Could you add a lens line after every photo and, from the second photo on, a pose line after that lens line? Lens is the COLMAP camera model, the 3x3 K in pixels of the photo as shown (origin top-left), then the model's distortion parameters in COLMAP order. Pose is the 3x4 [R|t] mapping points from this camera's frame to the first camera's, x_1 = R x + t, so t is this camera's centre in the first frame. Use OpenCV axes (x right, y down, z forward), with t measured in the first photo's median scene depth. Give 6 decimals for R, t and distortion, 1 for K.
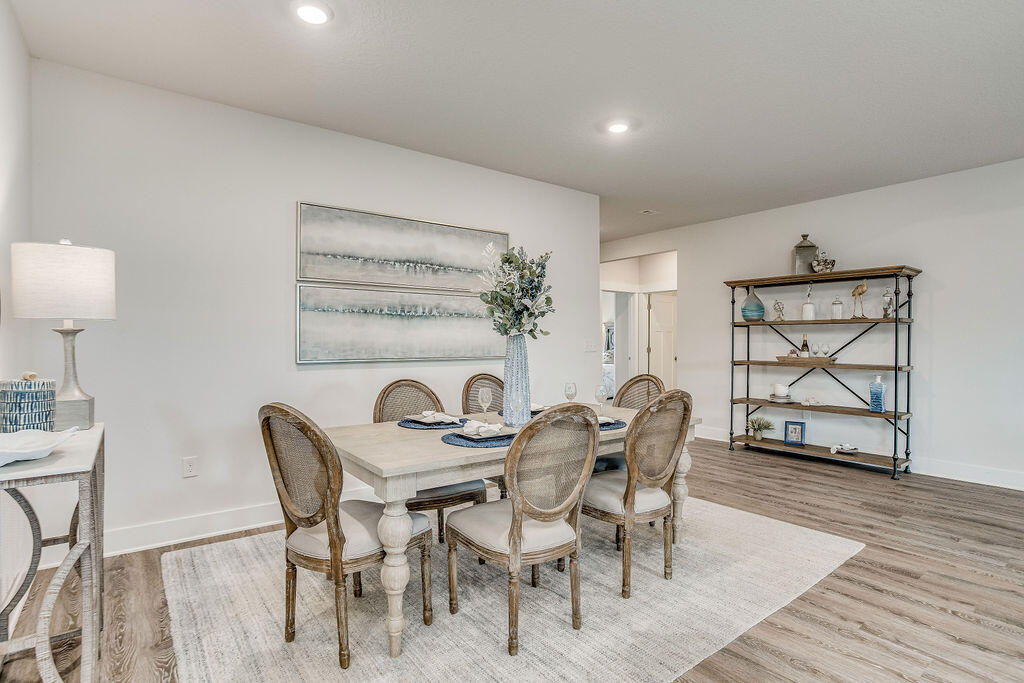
lens RADIAL K [[523.3, 0, 511.2], [0, 523.3, 348.5], [0, 0, 1]] dist [0.002698, 0.001691]
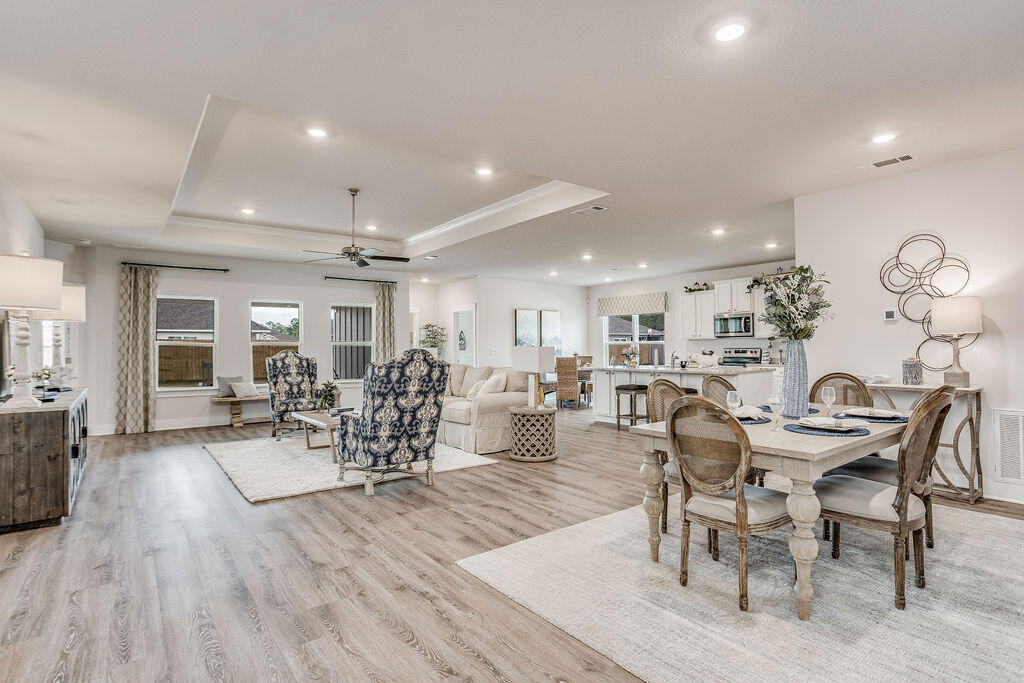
lens RADIAL K [[523.3, 0, 518.5], [0, 523.3, 337.2], [0, 0, 1]] dist [0.002698, 0.001691]
pose [[-0.999931, 0.006609, -0.009664, 0.559321], [0.006696, 0.999937, -0.008988, -0.021701], [0.009604, -0.009052, -0.999913, 1.919167]]
